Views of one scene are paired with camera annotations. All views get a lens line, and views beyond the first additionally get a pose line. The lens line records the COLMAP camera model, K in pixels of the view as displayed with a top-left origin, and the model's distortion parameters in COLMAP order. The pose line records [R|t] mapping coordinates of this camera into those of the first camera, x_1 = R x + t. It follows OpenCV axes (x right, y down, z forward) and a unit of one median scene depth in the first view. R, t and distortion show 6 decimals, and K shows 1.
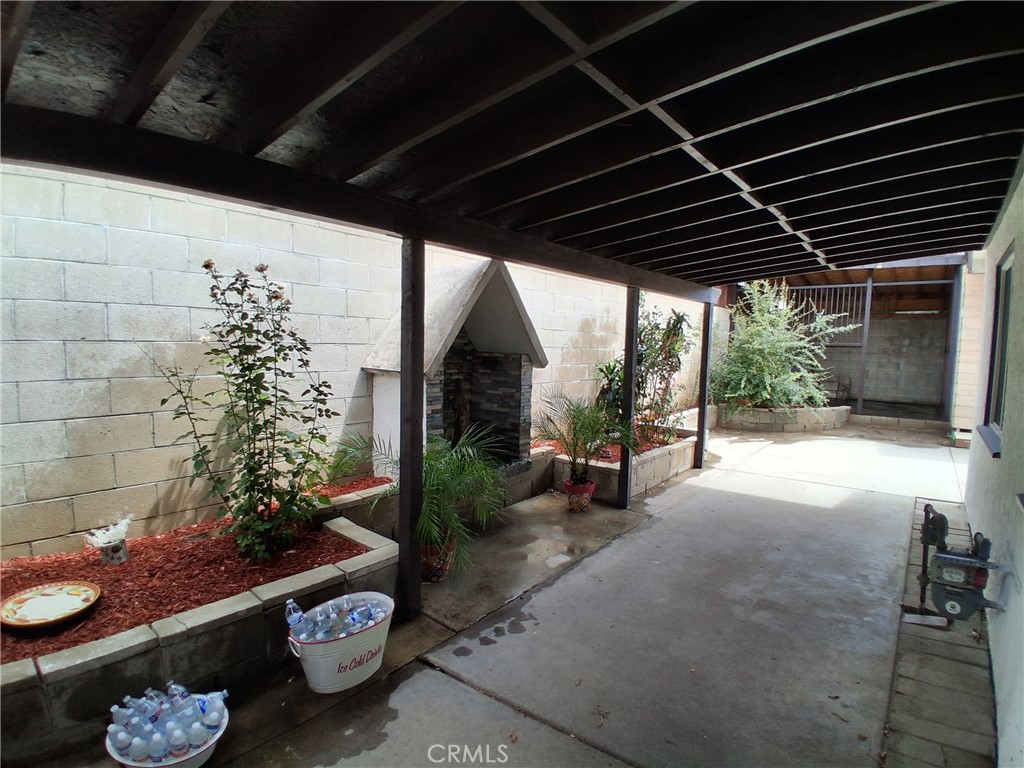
lens RADIAL K [[506.3, 0, 517.6], [0, 506.3, 390.8], [0, 0, 1]] dist [0.000036, -0.043143]
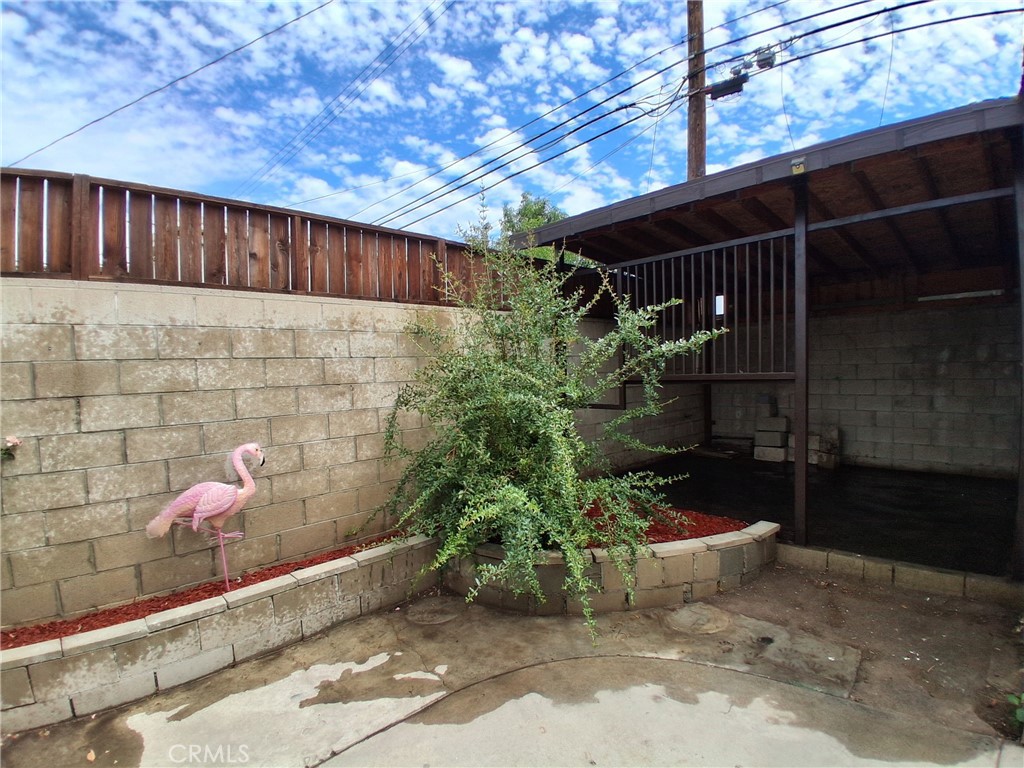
lens RADIAL K [[506.3, 0, 517.6], [0, 506.3, 390.8], [0, 0, 1]] dist [0.000036, -0.043143]
pose [[0.992354, -0.039918, -0.116792, 0.403645], [0.035510, 0.998585, -0.039582, -0.057034], [0.118206, 0.035132, 0.992367, 0.446781]]
